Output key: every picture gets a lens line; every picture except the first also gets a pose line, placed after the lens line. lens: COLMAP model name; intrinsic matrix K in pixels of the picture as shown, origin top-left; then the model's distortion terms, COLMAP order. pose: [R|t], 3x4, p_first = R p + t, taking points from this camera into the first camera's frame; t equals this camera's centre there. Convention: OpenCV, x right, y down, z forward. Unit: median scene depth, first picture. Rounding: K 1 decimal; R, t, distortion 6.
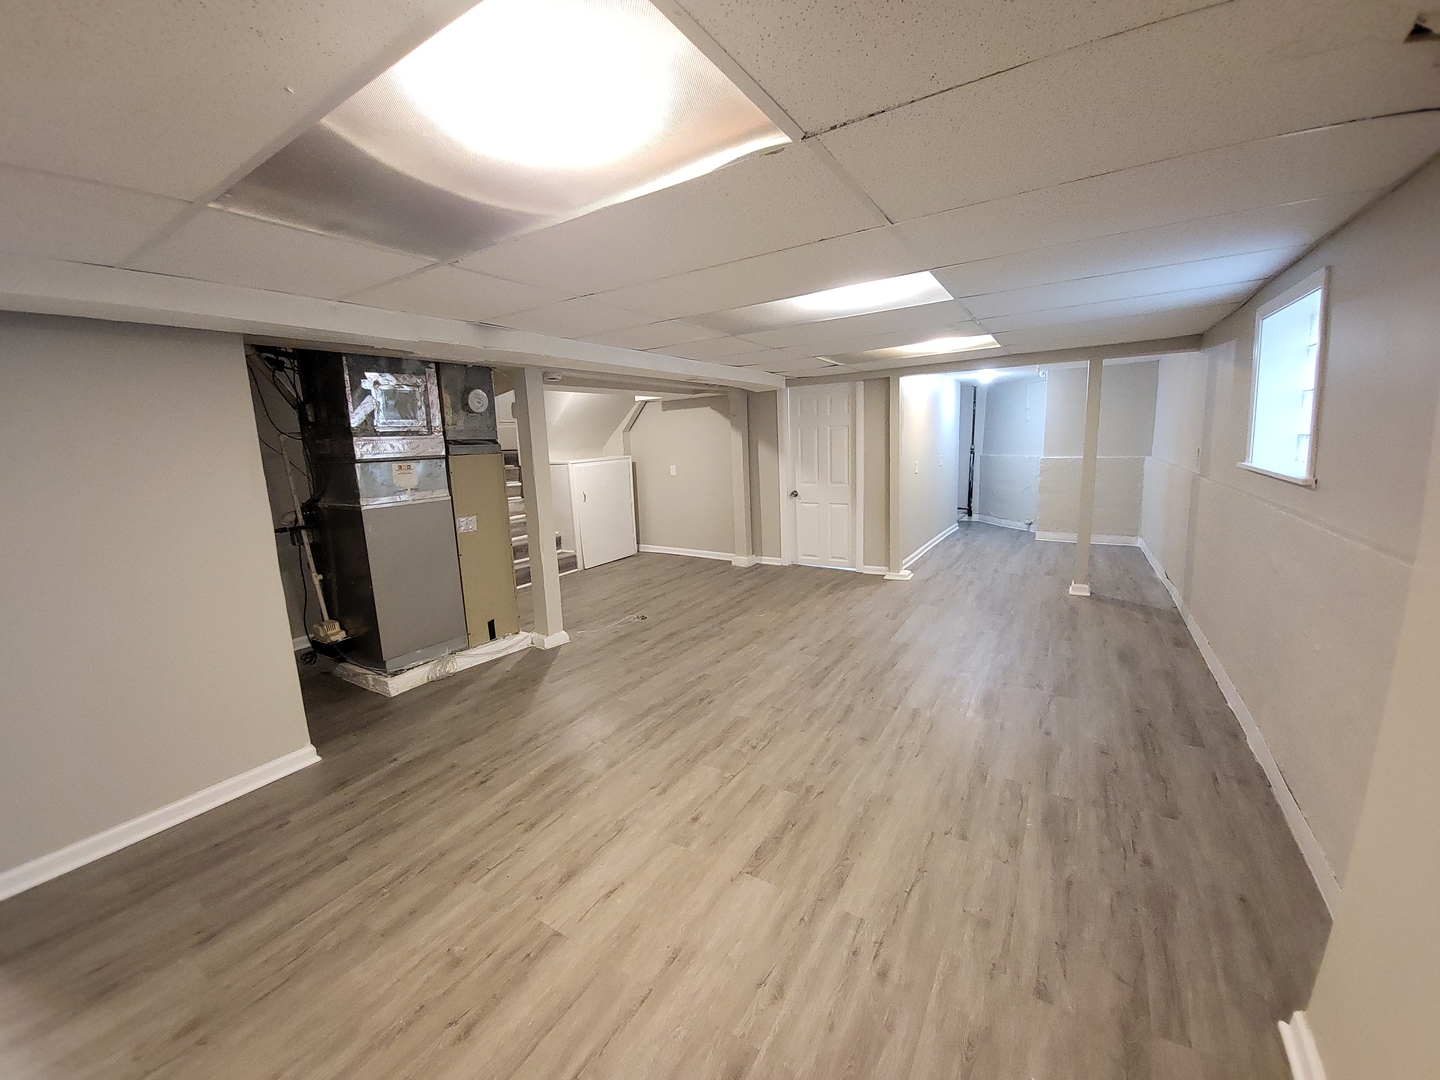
lens RADIAL K [[590.6, 0, 691.3], [0, 590.6, 547.0], [0, 0, 1]] dist [-0.017475, -0.001901]
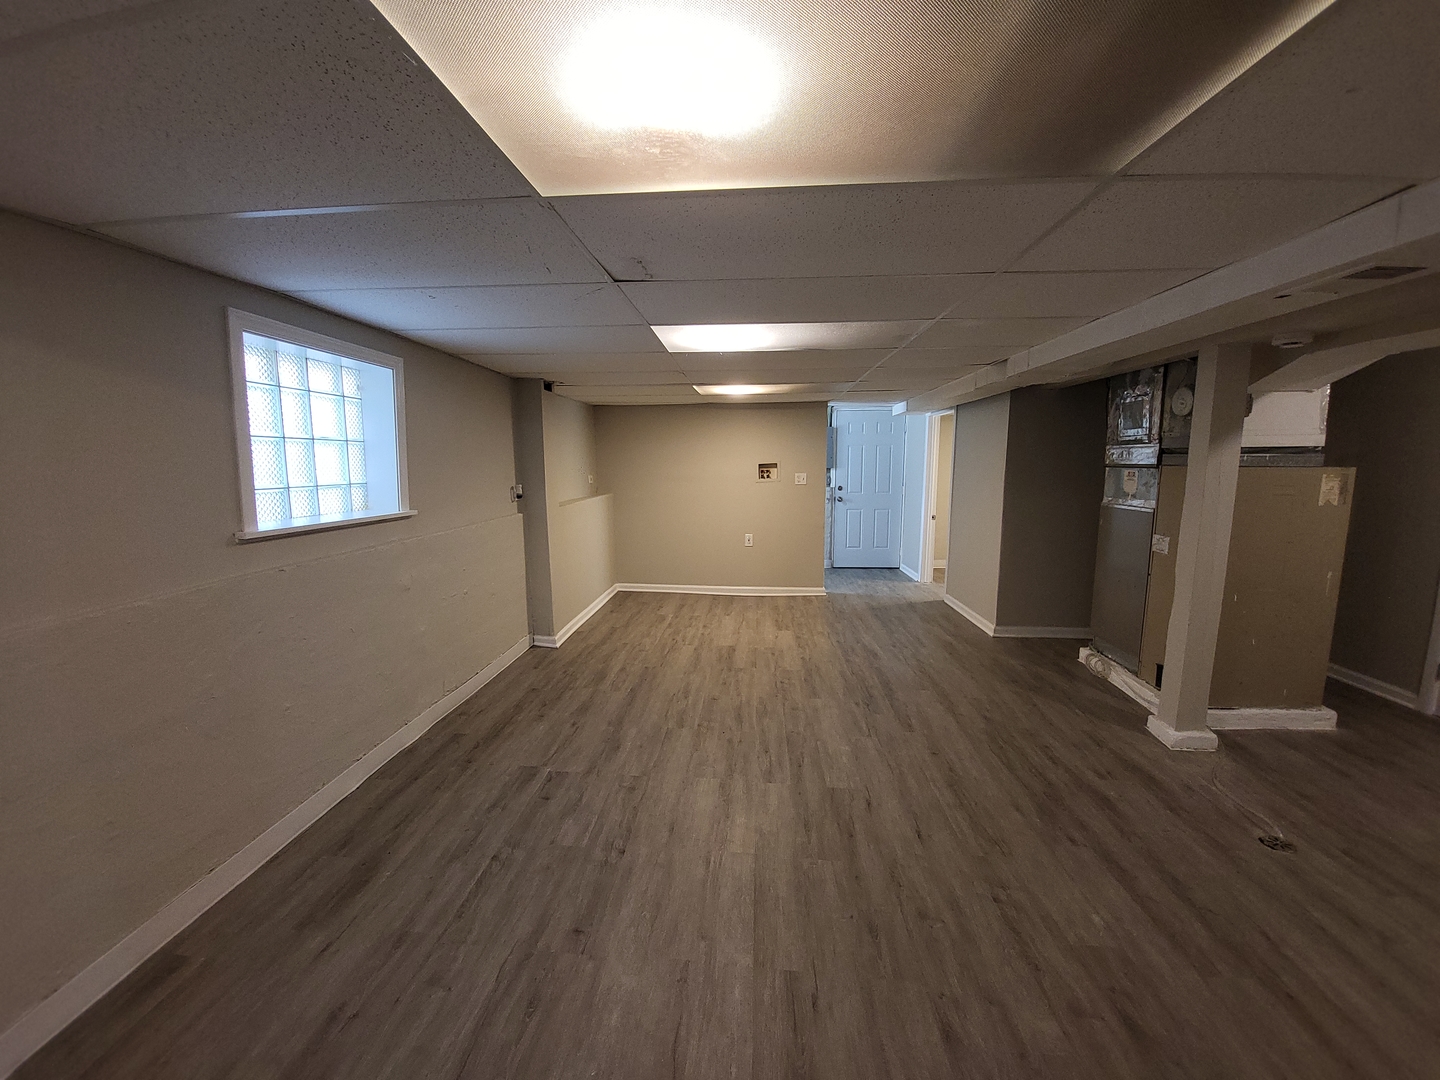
lens RADIAL K [[590.6, 0, 719.3], [0, 590.6, 537.7], [0, 0, 1]] dist [-0.017475, -0.001901]
pose [[-0.872756, 0.110873, -0.475399, 0.715060], [-0.042523, 0.952896, 0.300301, -0.331357], [0.486301, 0.282305, -0.826931, 1.646495]]
